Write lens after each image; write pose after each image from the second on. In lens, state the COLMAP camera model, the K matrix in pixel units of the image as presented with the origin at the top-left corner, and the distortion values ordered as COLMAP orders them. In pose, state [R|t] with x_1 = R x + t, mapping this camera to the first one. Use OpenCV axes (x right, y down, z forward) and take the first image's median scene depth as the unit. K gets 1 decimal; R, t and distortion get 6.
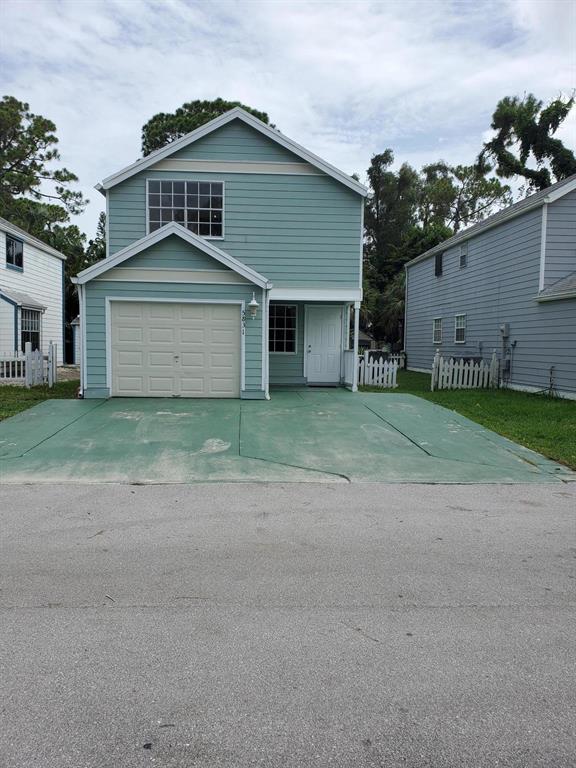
lens RADIAL K [[612.9, 0, 284.8], [0, 612.9, 384.2], [0, 0, 1]] dist [0.086231, -0.074858]
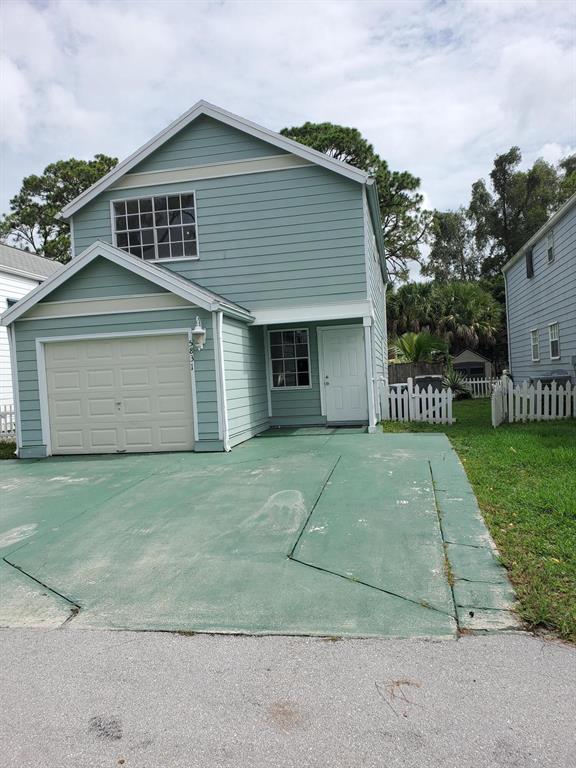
lens RADIAL K [[622.2, 0, 286.9], [0, 622.2, 384.1], [0, 0, 1]] dist [-0.000383, 0.106515]
pose [[0.964517, -0.063451, -0.256284, 0.200761], [0.049859, 0.997000, -0.059197, -0.007552], [0.259272, 0.044318, 0.964787, 0.200882]]
